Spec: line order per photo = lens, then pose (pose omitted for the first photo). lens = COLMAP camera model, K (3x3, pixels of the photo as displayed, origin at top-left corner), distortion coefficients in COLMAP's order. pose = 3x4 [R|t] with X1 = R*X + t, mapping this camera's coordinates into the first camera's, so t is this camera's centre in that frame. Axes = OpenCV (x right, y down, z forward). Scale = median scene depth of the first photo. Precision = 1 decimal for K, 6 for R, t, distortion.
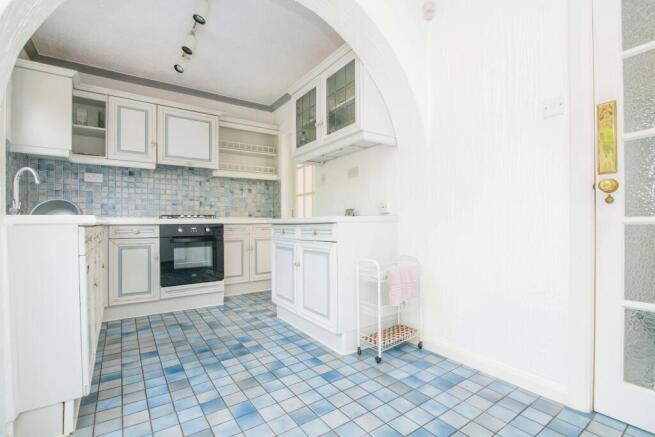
lens RADIAL K [[306.4, 0, 323.6], [0, 306.4, 222.0], [0, 0, 1]] dist [-0.006203, -0.000728]
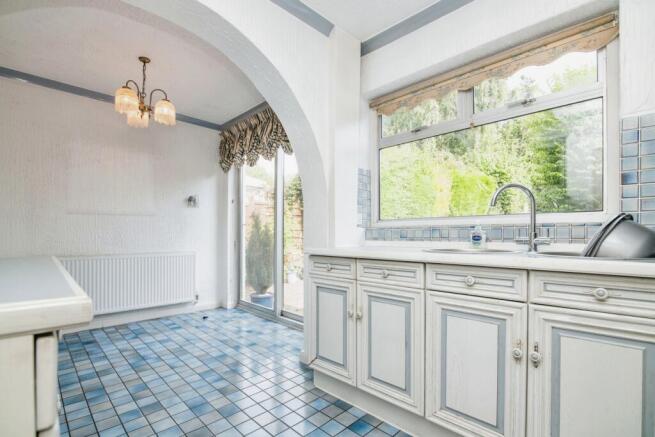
lens RADIAL K [[306.4, 0, 321.7], [0, 306.4, 235.4], [0, 0, 1]] dist [-0.006203, -0.000728]
pose [[-0.984008, 0.014134, -0.177560, -0.257817], [0.014682, 0.999891, -0.001771, -0.033325], [0.177516, -0.004350, -0.984108, 1.119465]]
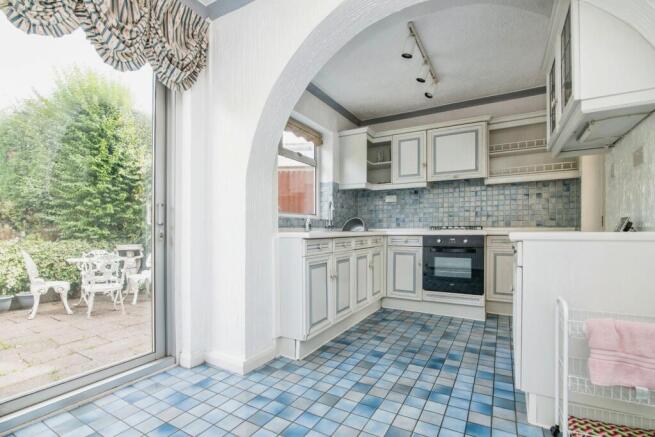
lens RADIAL K [[306.4, 0, 323.2], [0, 306.4, 228.7], [0, 0, 1]] dist [-0.006203, -0.000728]
pose [[0.437431, 0.002083, -0.899250, 0.340137], [0.002243, 0.999992, 0.003408, -0.021789], [0.899249, -0.003508, 0.437422, 0.162593]]
